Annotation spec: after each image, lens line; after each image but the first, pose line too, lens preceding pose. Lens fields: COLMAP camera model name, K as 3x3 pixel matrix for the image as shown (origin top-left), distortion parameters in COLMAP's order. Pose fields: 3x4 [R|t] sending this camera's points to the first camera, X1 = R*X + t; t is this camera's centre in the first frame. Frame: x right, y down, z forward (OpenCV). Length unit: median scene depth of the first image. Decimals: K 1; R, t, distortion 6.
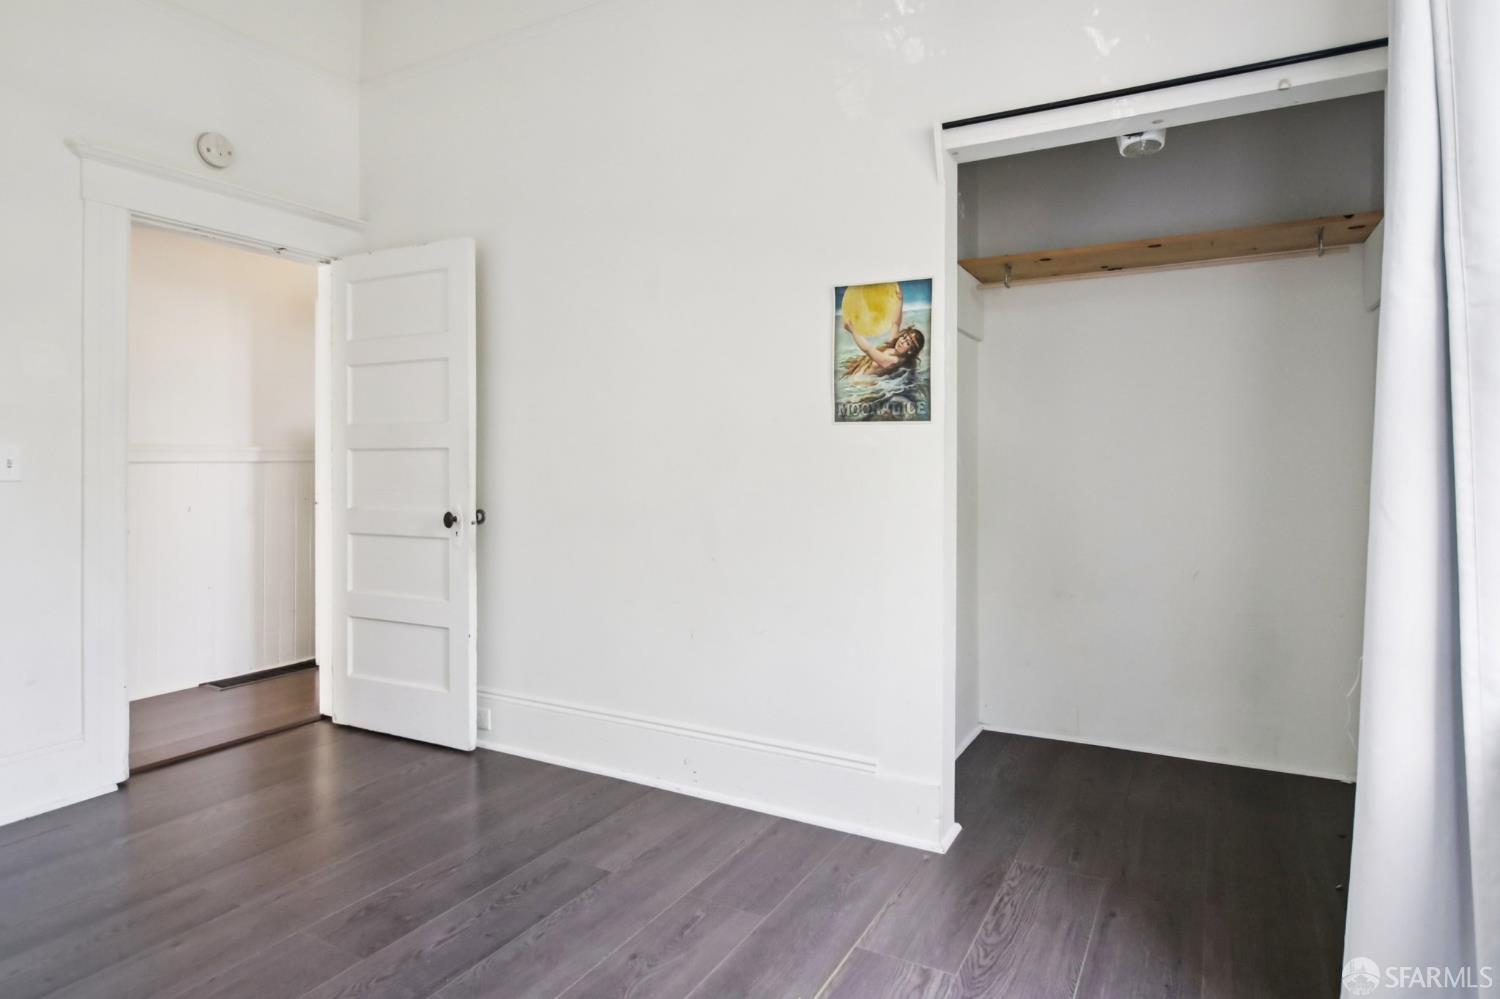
lens RADIAL K [[830.2, 0, 751.7], [0, 830.2, 465.7], [0, 0, 1]] dist [0.010302, -0.014681]
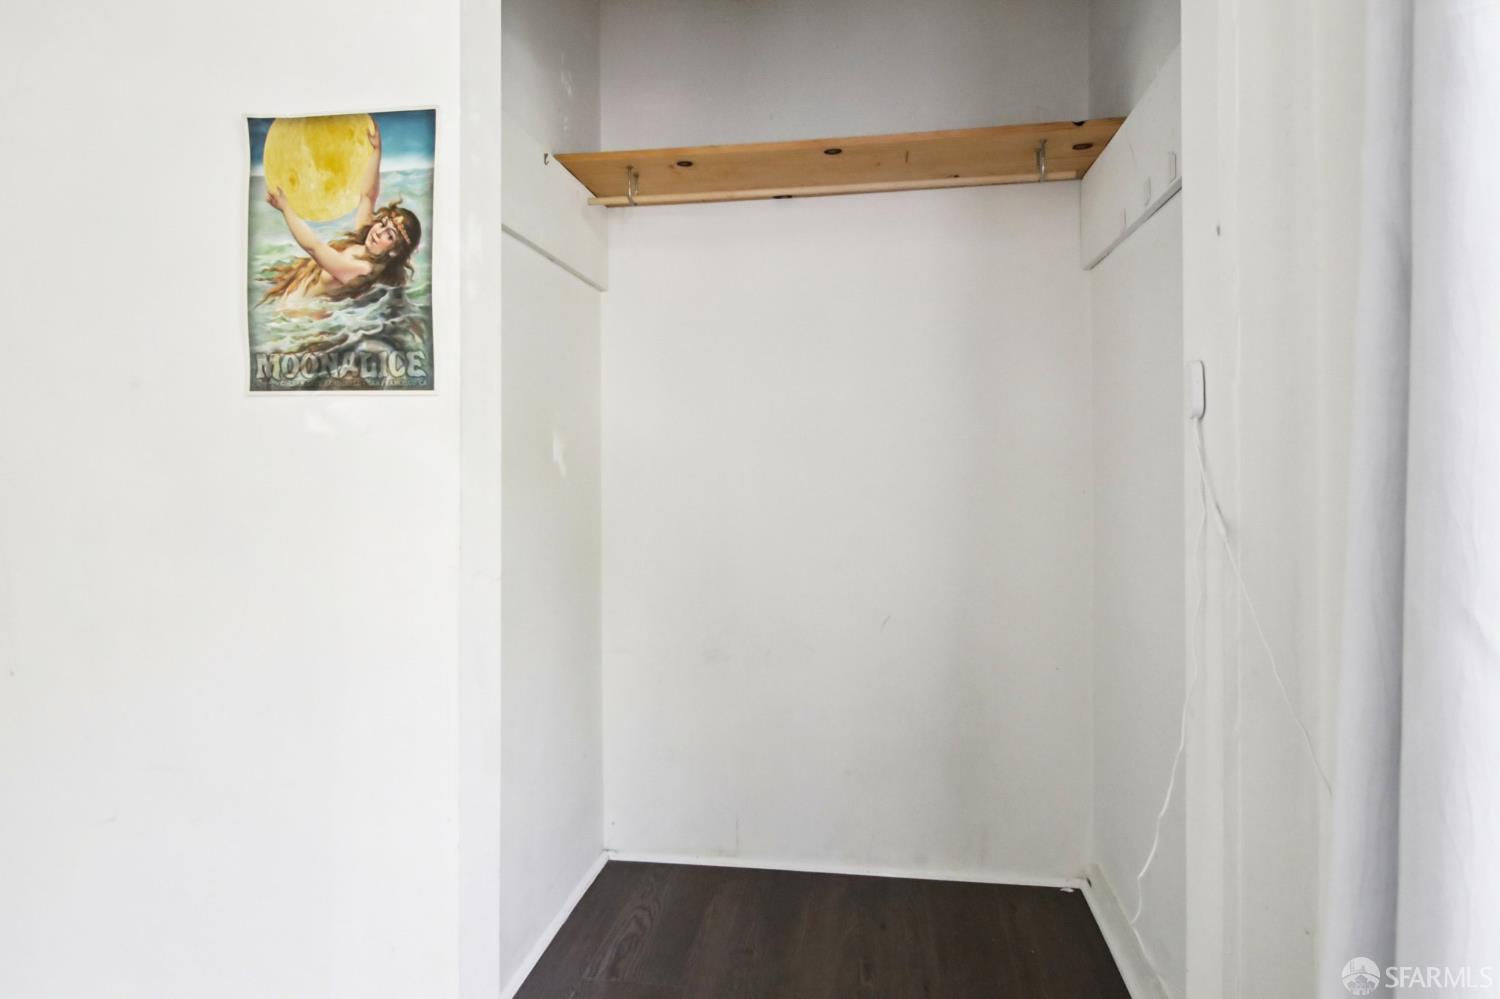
lens RADIAL K [[830.2, 0, 754.3], [0, 830.2, 484.7], [0, 0, 1]] dist [0.010302, -0.014681]
pose [[0.938949, -0.012501, 0.343829, 0.213322], [0.005855, 0.999776, 0.020361, -0.005035], [-0.344007, -0.017105, 0.938811, 0.433002]]
